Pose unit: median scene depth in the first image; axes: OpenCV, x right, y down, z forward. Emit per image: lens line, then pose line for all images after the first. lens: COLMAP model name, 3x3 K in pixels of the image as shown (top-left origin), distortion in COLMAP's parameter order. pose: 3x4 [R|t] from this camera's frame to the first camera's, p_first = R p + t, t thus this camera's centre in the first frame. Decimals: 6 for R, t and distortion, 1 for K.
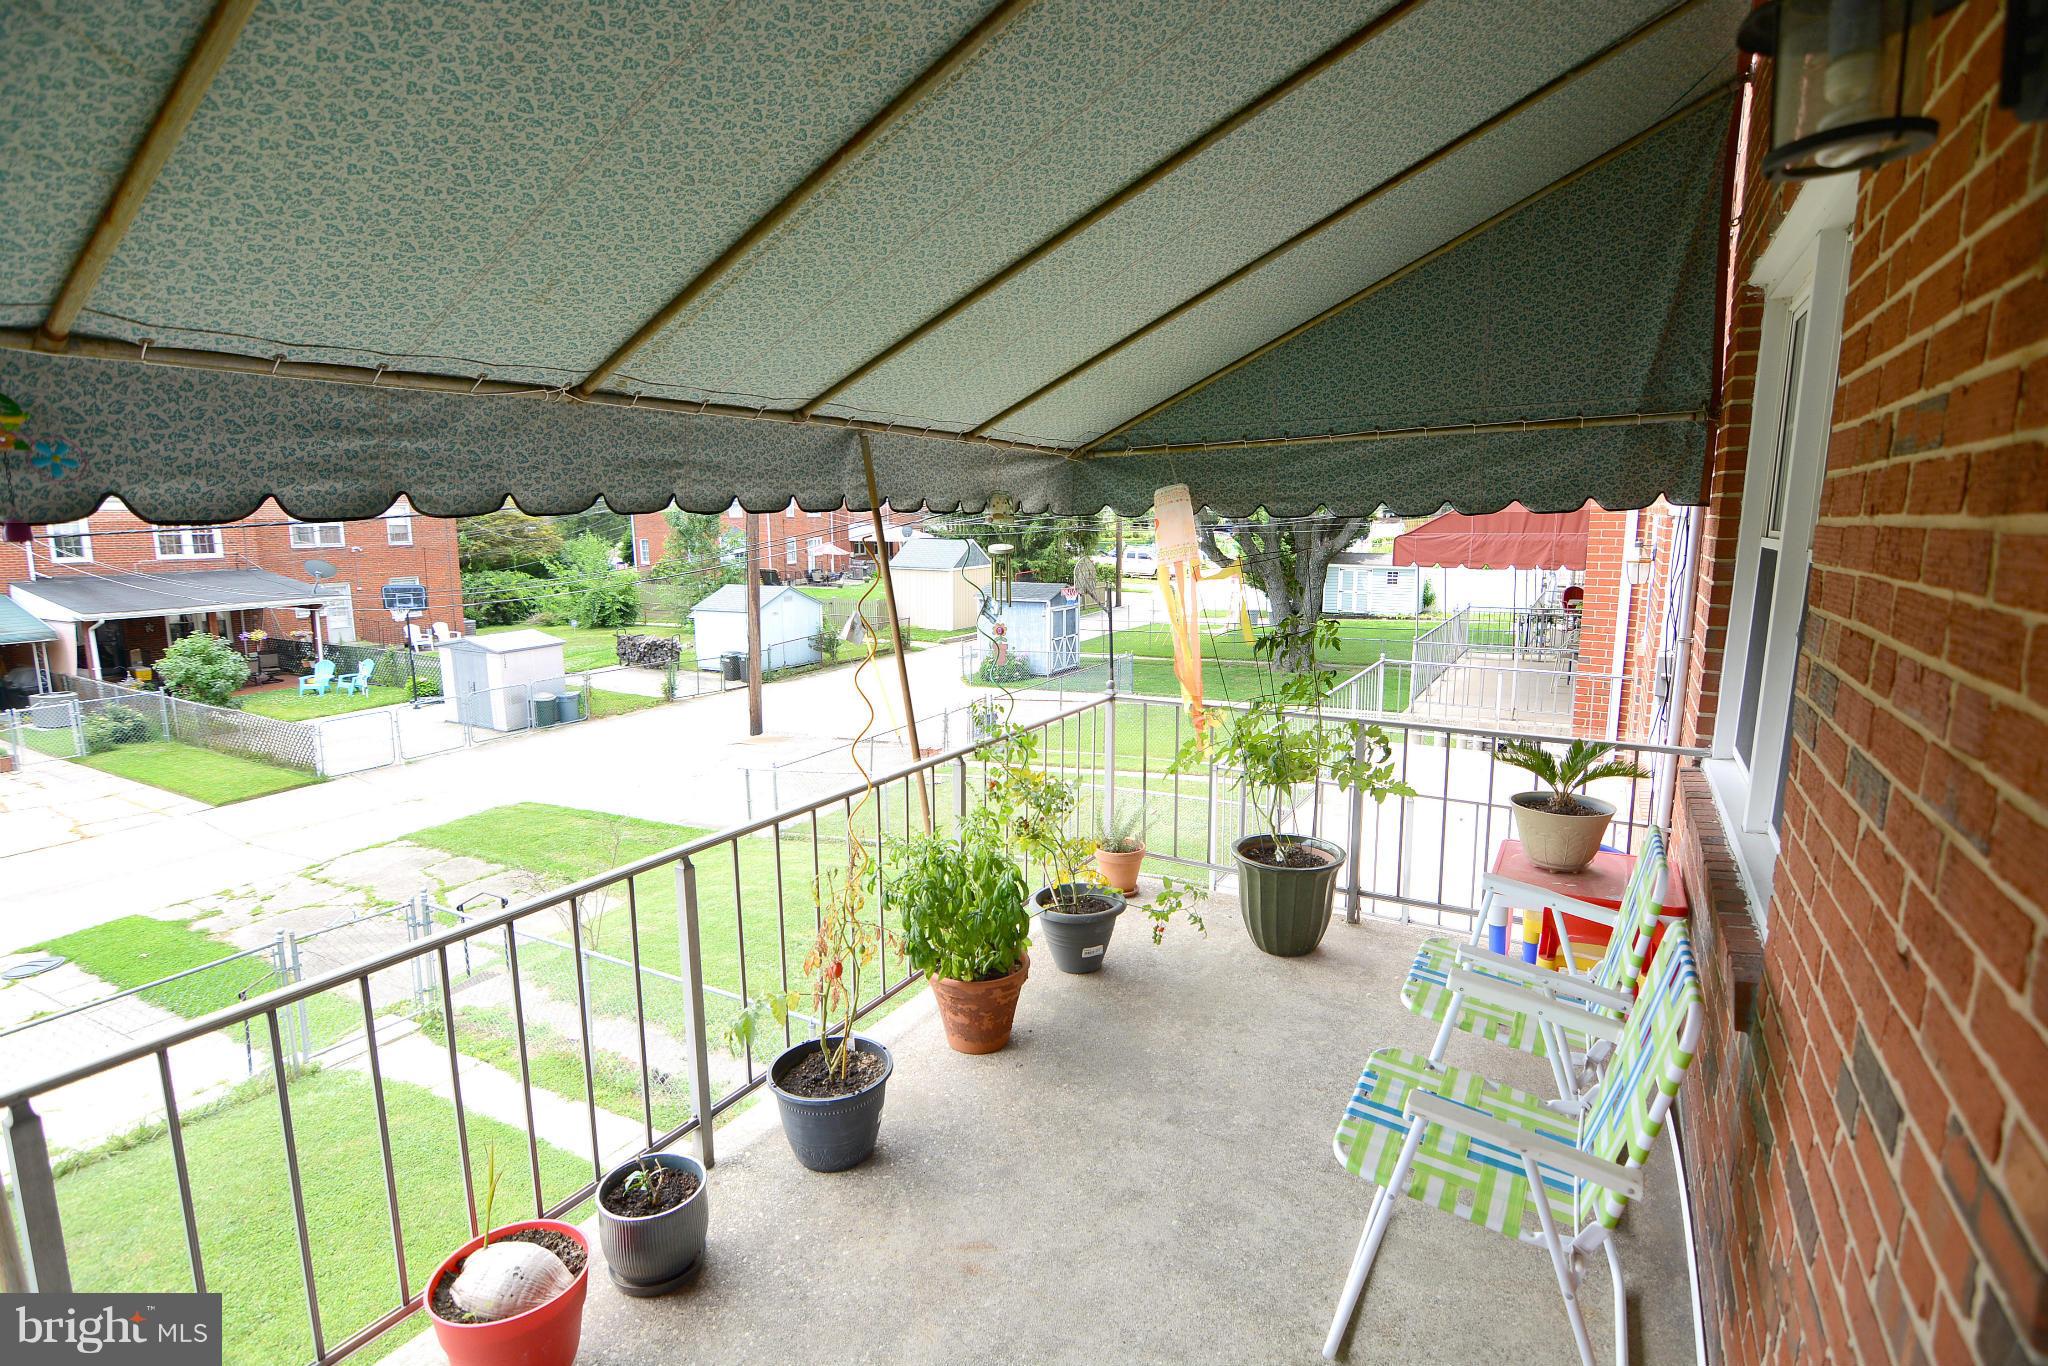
lens RADIAL K [[995.0, 0, 1021.4], [0, 995.0, 685.1], [0, 0, 1]] dist [-0.024523, 0.004750]
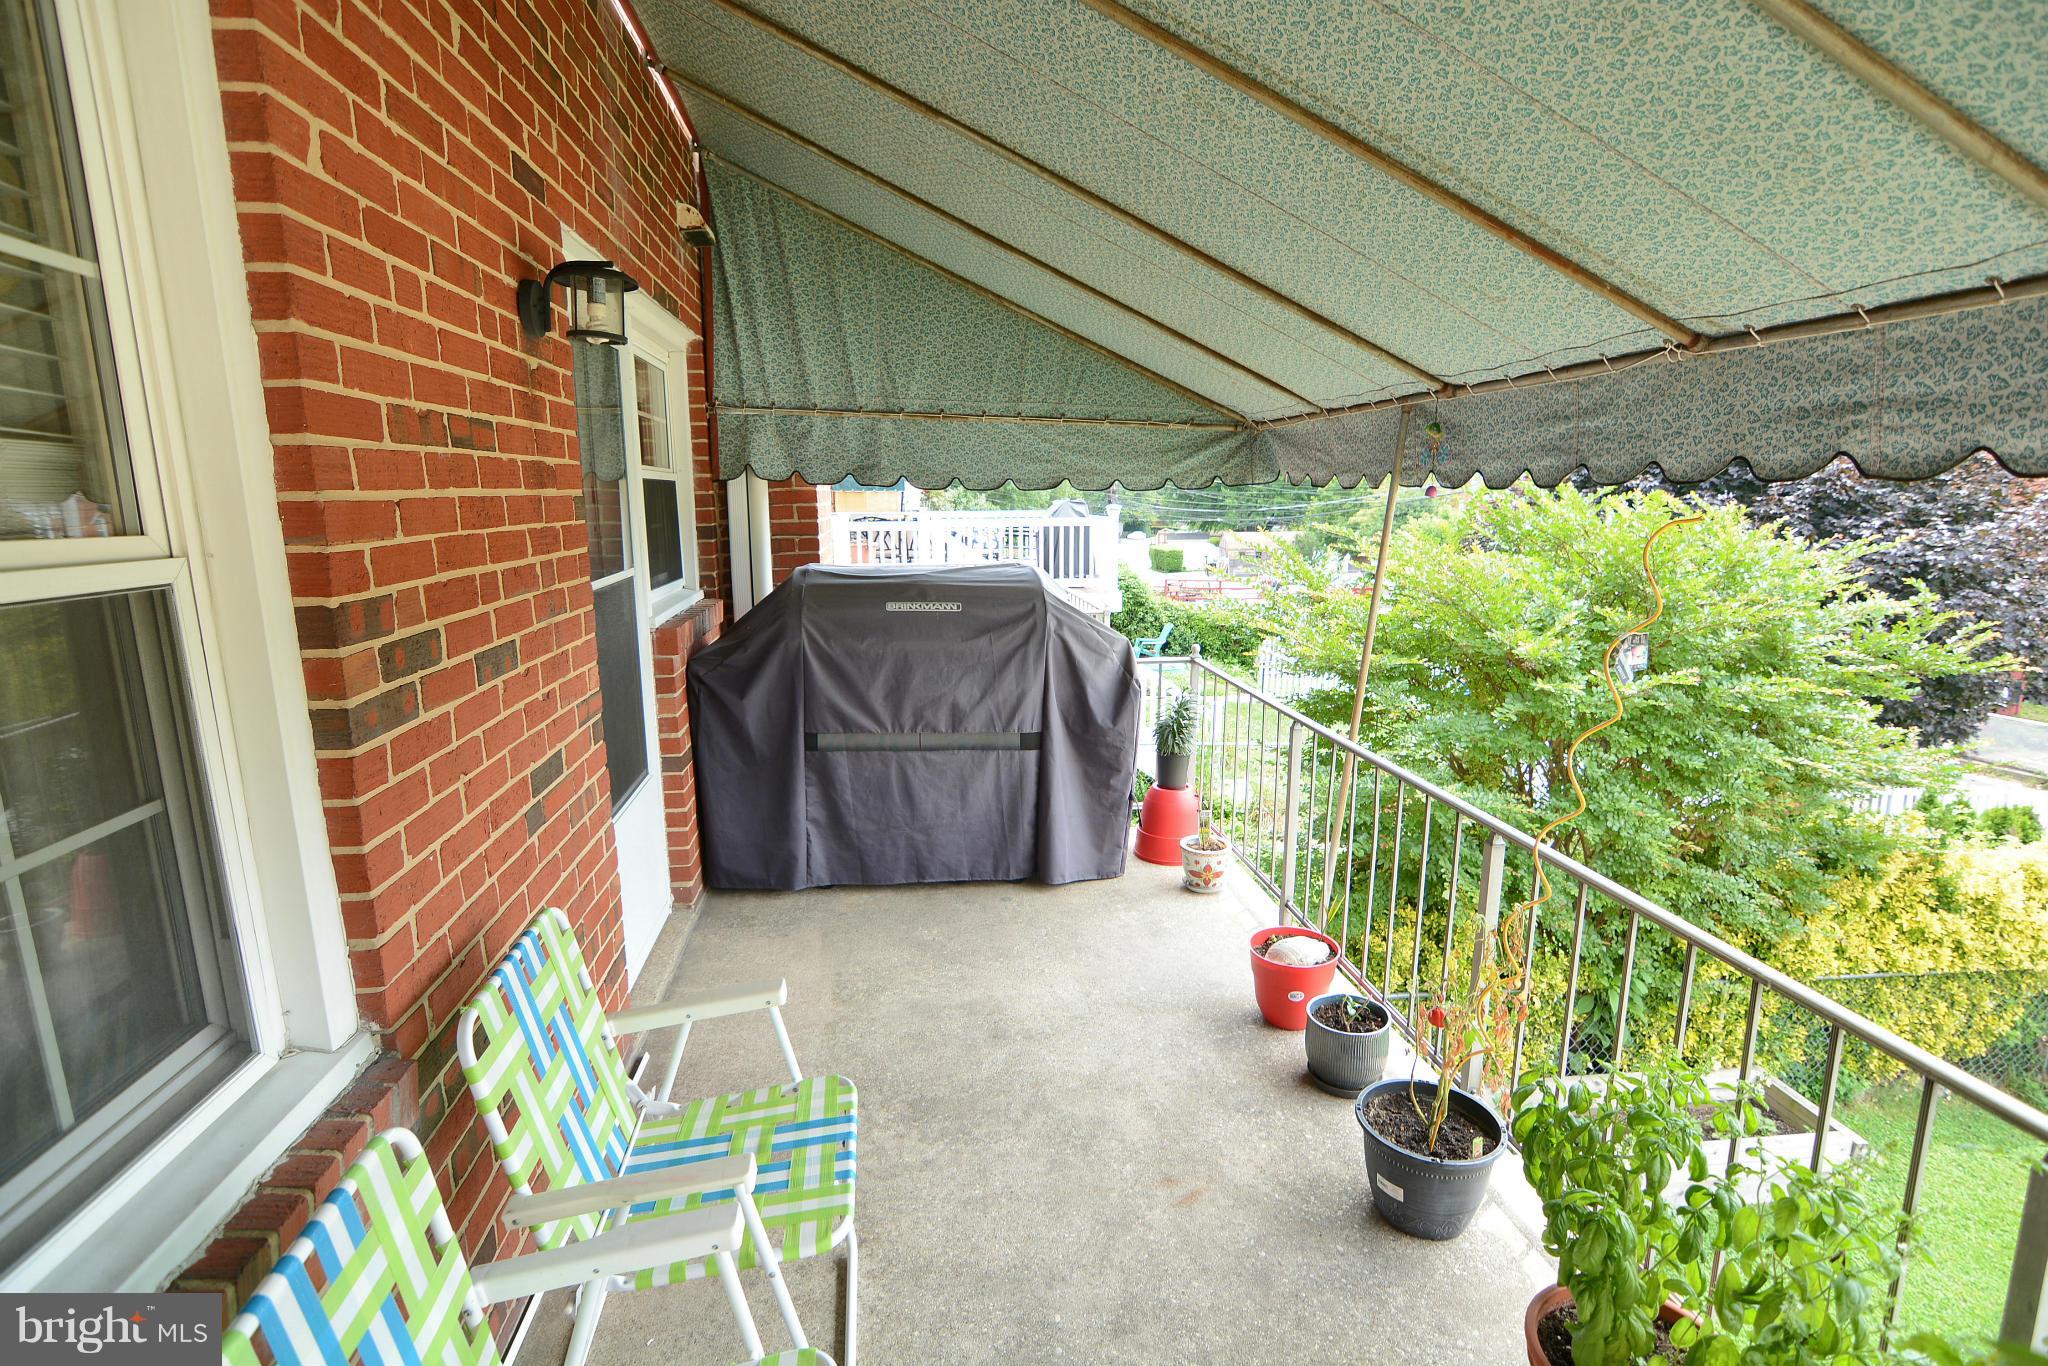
lens RADIAL K [[995.0, 0, 1032.8], [0, 995.0, 674.8], [0, 0, 1]] dist [-0.024523, 0.004750]
pose [[-0.778641, 0.129383, -0.613986, 0.628970], [-0.089150, 0.945772, 0.312358, -0.254125], [0.621105, 0.297952, -0.724882, 1.446588]]
